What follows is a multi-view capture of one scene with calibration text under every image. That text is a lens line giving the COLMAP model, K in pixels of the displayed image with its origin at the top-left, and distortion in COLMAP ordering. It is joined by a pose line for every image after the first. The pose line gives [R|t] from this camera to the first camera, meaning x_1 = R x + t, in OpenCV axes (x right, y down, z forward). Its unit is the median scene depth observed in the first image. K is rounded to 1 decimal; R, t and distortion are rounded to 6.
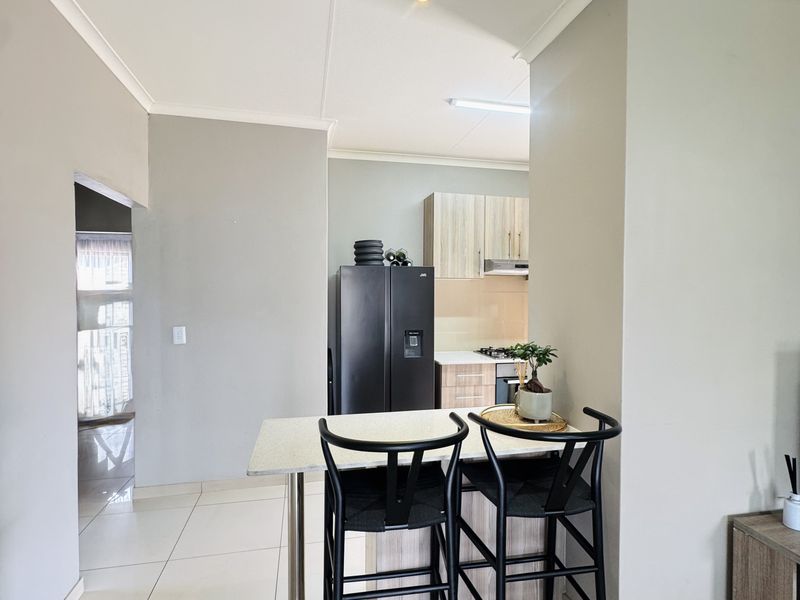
lens RADIAL K [[427.0, 0, 400.0], [0, 427.0, 300.0], [0, 0, 1]] dist [-0.001720, 0.001076]
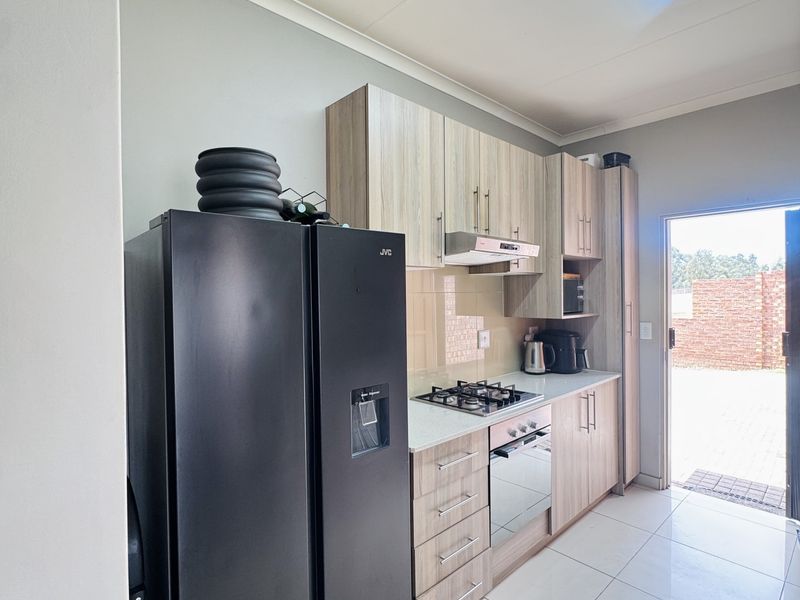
lens RADIAL K [[427.0, 0, 400.0], [0, 427.0, 300.0], [0, 0, 1]] dist [-0.001720, 0.001076]
pose [[0.866139, -0.022066, 0.499315, -0.135510], [0.028798, 0.999569, -0.005781, -0.008175], [-0.498972, 0.019387, 0.866401, 0.594770]]
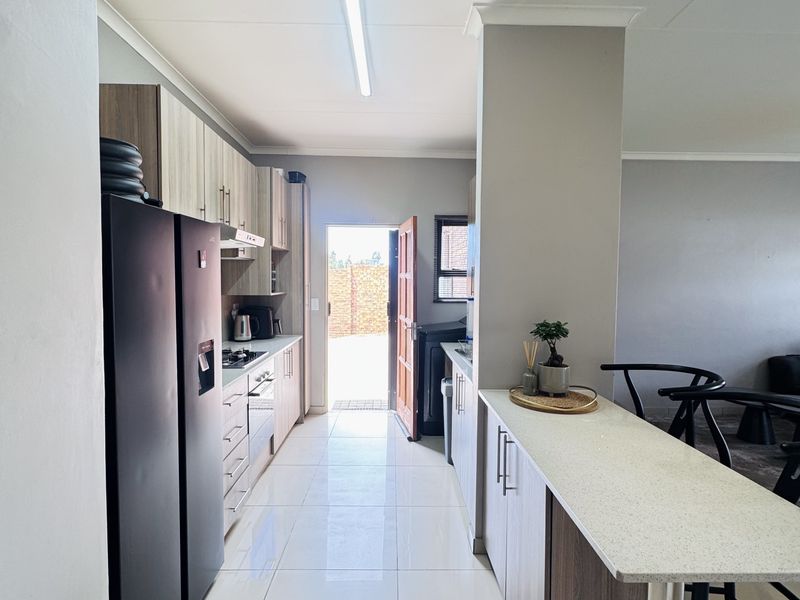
lens RADIAL K [[427.0, 0, 400.0], [0, 427.0, 300.0], [0, 0, 1]] dist [-0.001720, 0.001076]
pose [[0.199842, -0.049439, 0.978580, -0.412441], [0.015023, 0.998763, 0.047390, -0.002506], [-0.979713, 0.005231, 0.200337, 0.617528]]
